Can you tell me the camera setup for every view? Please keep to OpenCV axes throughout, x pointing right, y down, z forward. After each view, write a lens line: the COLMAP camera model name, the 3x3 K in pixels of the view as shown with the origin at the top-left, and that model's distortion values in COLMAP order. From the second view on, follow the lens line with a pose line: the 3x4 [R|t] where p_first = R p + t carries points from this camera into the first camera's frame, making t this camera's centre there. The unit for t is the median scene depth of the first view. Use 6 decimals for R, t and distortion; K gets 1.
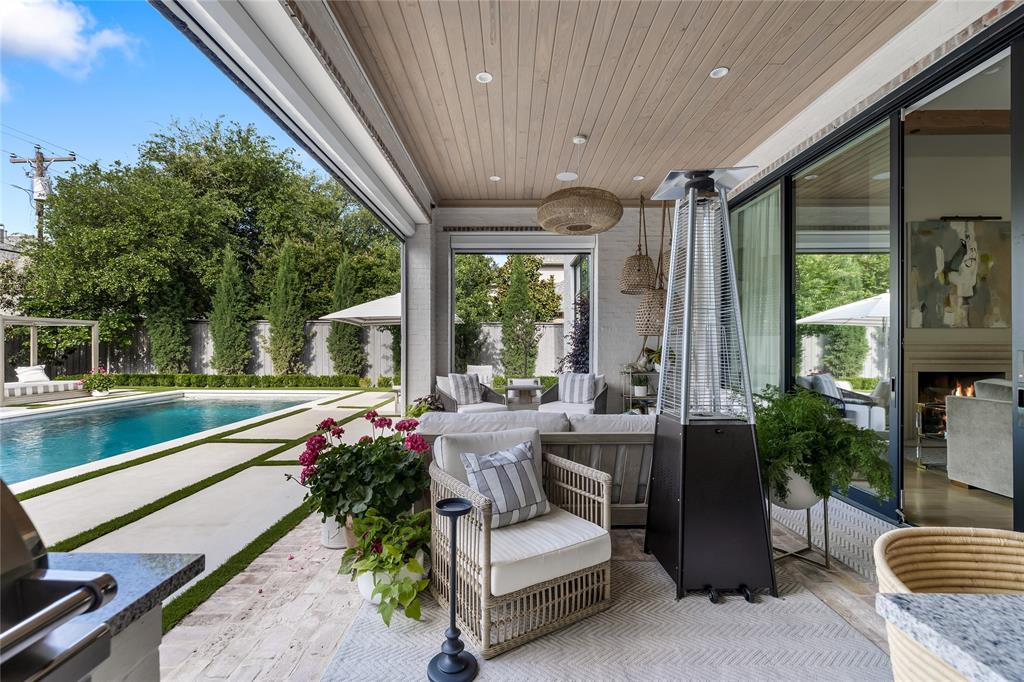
lens RADIAL K [[440.6, 0, 510.9], [0, 440.6, 344.5], [0, 0, 1]] dist [0.000235, 0.000207]
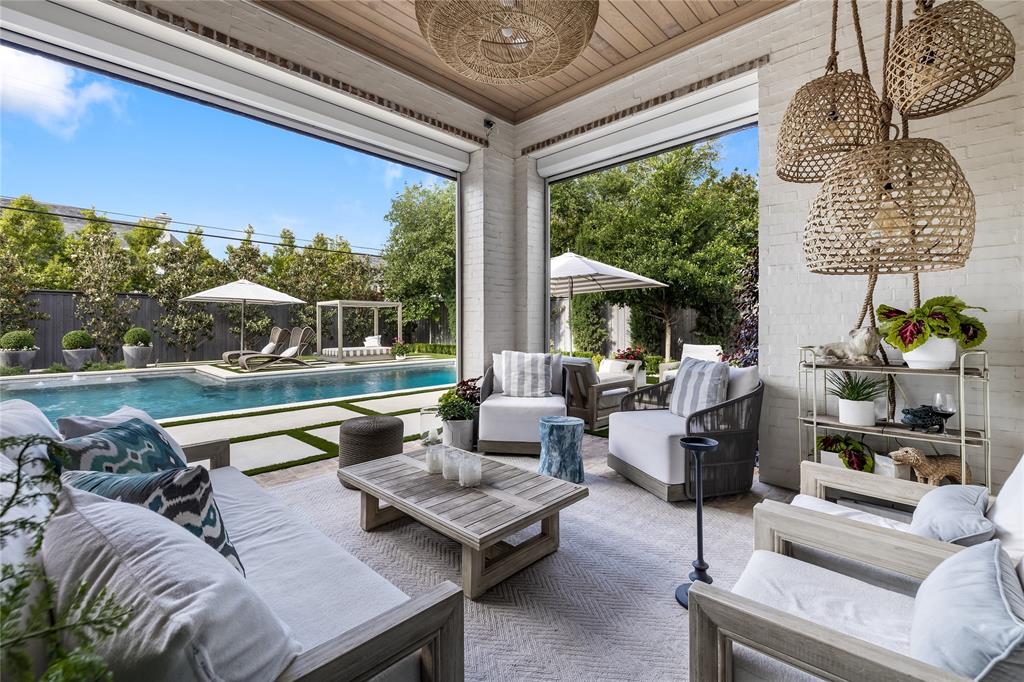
lens RADIAL K [[440.6, 0, 499.8], [0, 440.6, 321.3], [0, 0, 1]] dist [0.000235, 0.000207]
pose [[0.715222, -0.006558, -0.698867, 0.202356], [0.003097, 0.999976, -0.006214, 0.013369], [0.698891, 0.002280, 0.715225, 0.279542]]
